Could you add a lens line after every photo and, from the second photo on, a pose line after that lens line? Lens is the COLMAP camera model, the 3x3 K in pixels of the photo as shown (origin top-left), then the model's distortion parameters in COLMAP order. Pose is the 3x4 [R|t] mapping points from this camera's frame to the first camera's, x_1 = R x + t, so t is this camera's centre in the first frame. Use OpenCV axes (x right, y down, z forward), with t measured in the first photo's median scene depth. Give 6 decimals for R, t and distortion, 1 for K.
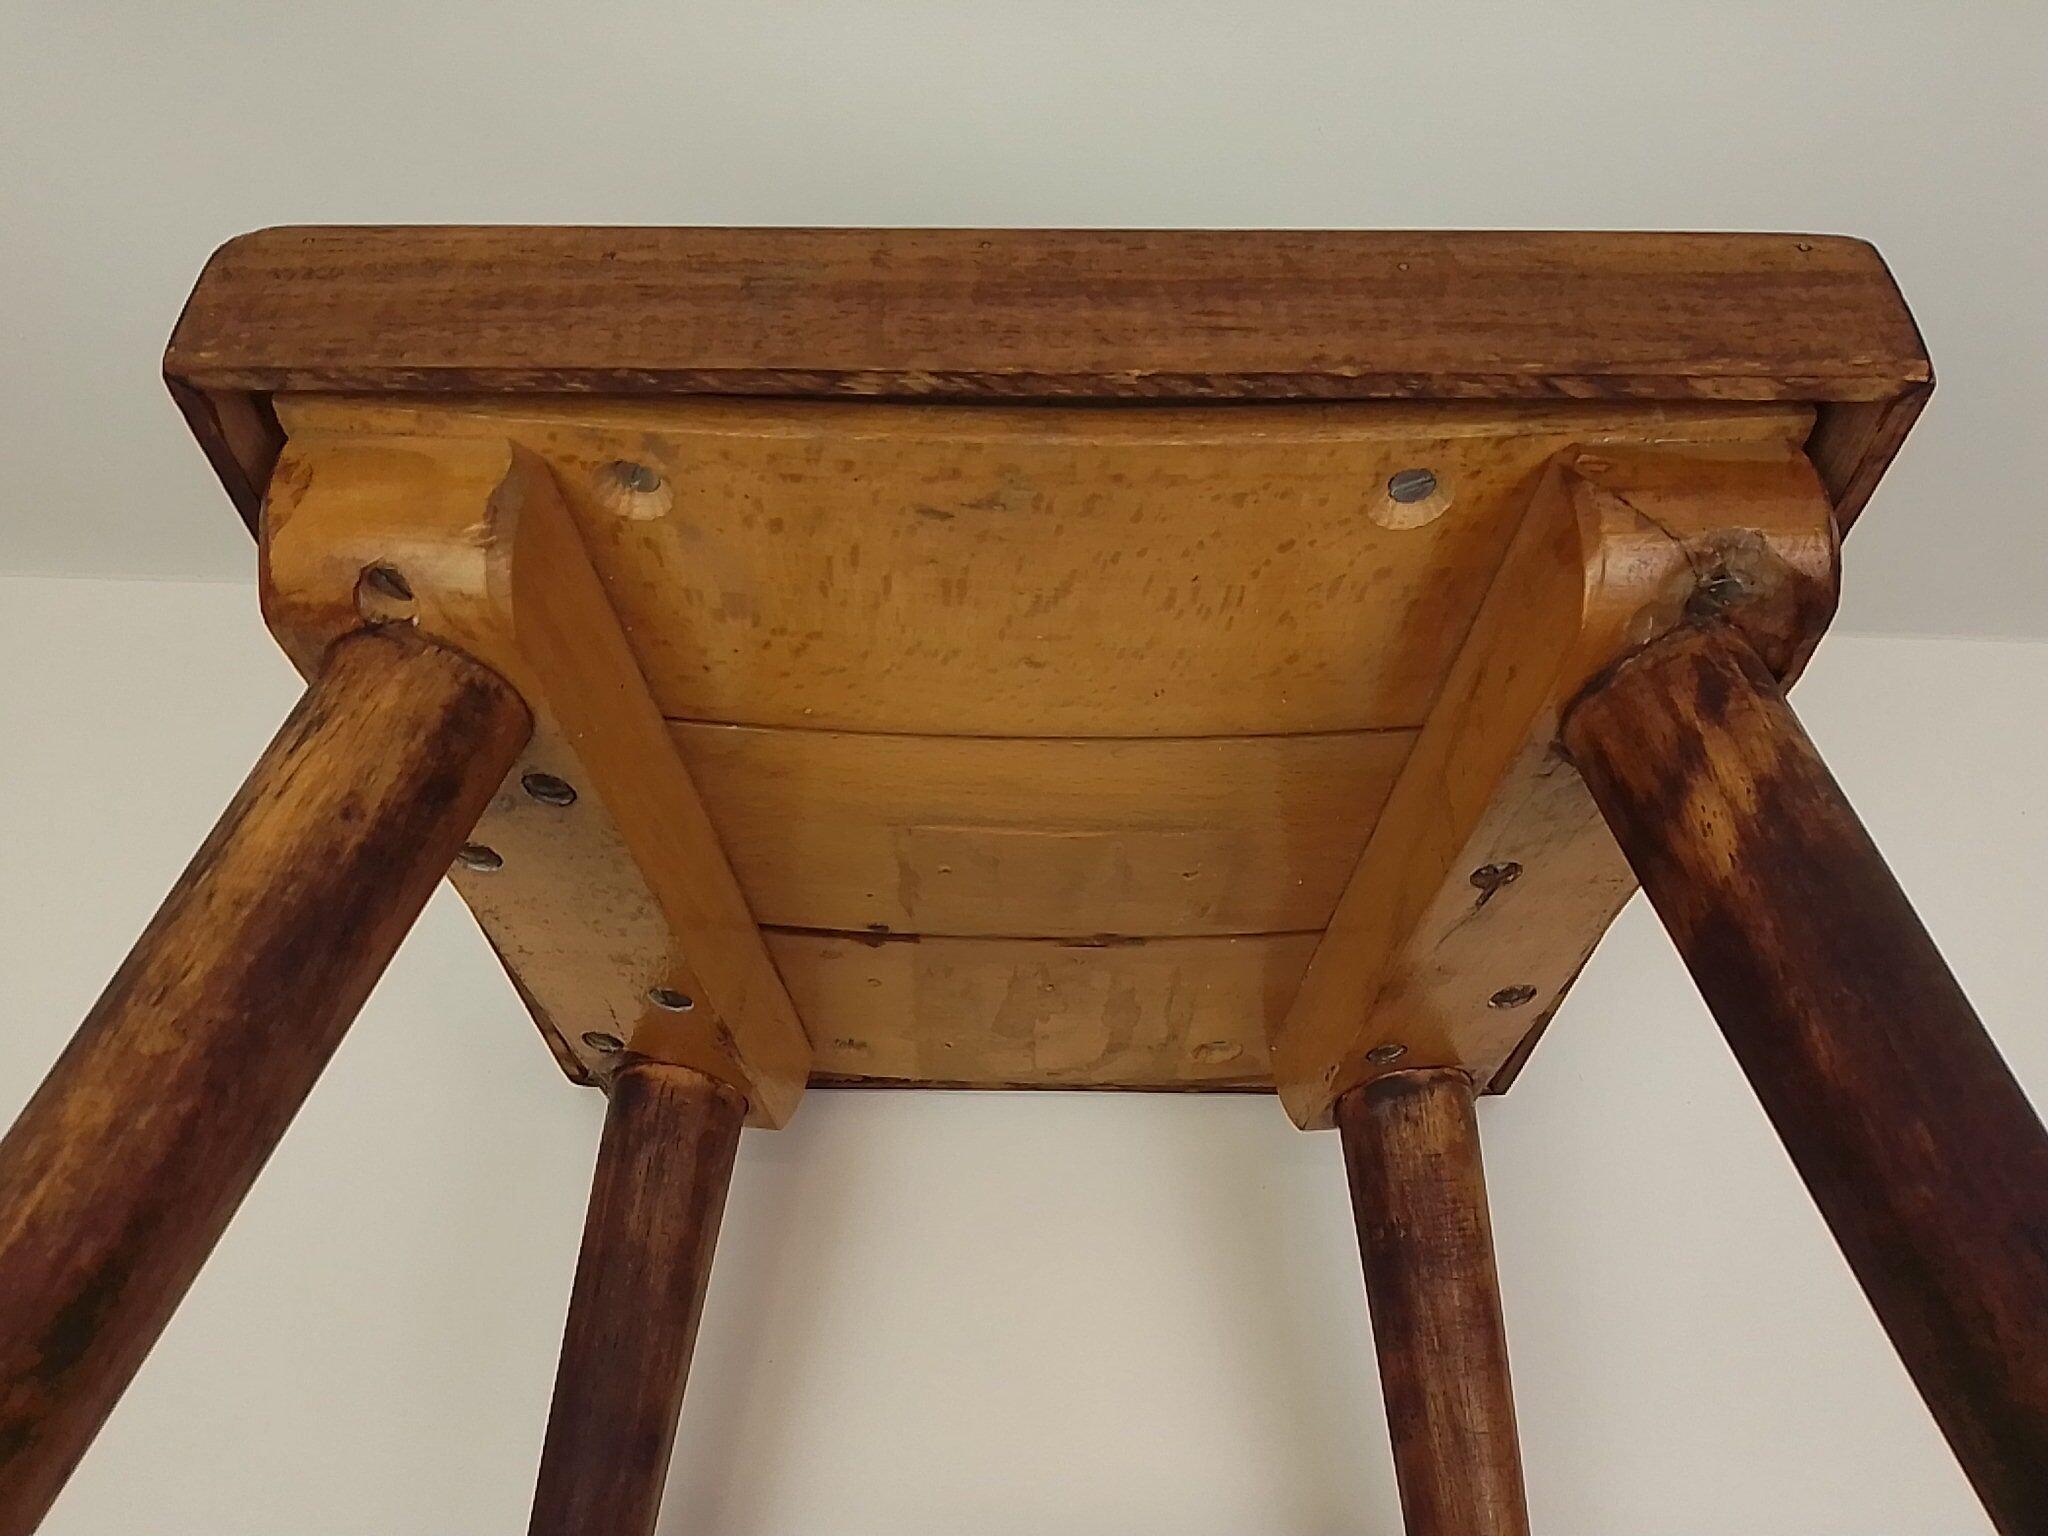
lens RADIAL K [[1588.6, 0, 1029.9], [0, 1588.6, 765.2], [0, 0, 1]] dist [0.056719, -0.142973]
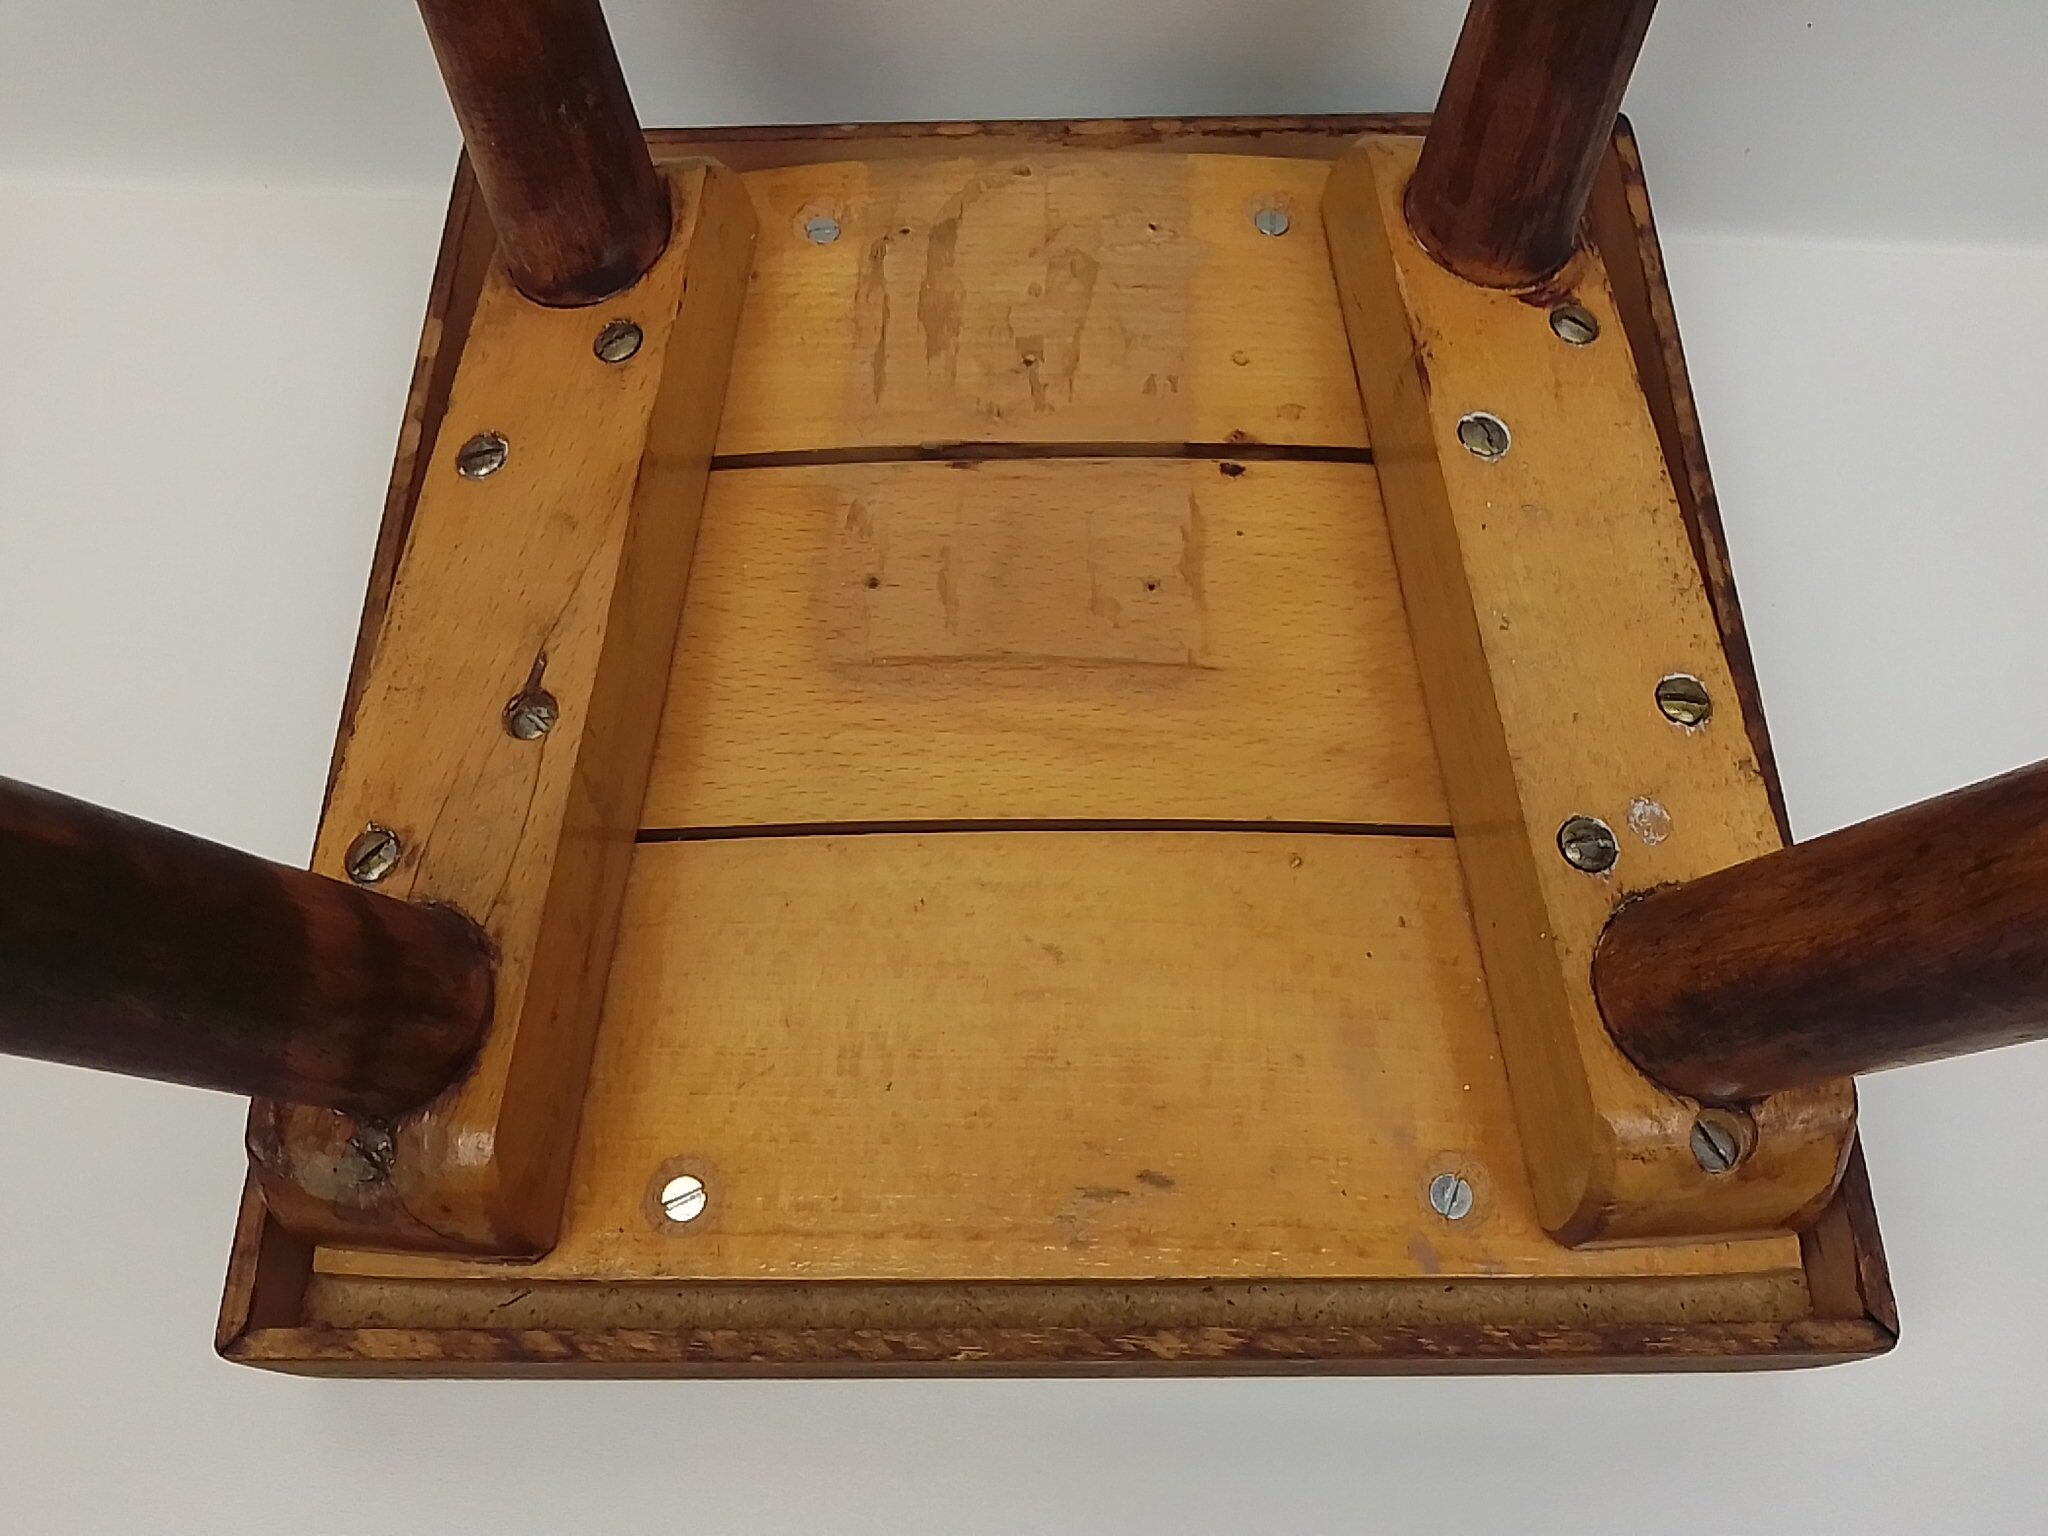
lens RADIAL K [[1588.6, 0, 1029.9], [0, 1588.6, 765.2], [0, 0, 1]] dist [0.056719, -0.142973]
pose [[-0.999168, 0.017000, 0.037062, -0.024462], [-0.033049, -0.870027, -0.491895, 0.588388], [0.023883, -0.492710, 0.869866, 0.266724]]
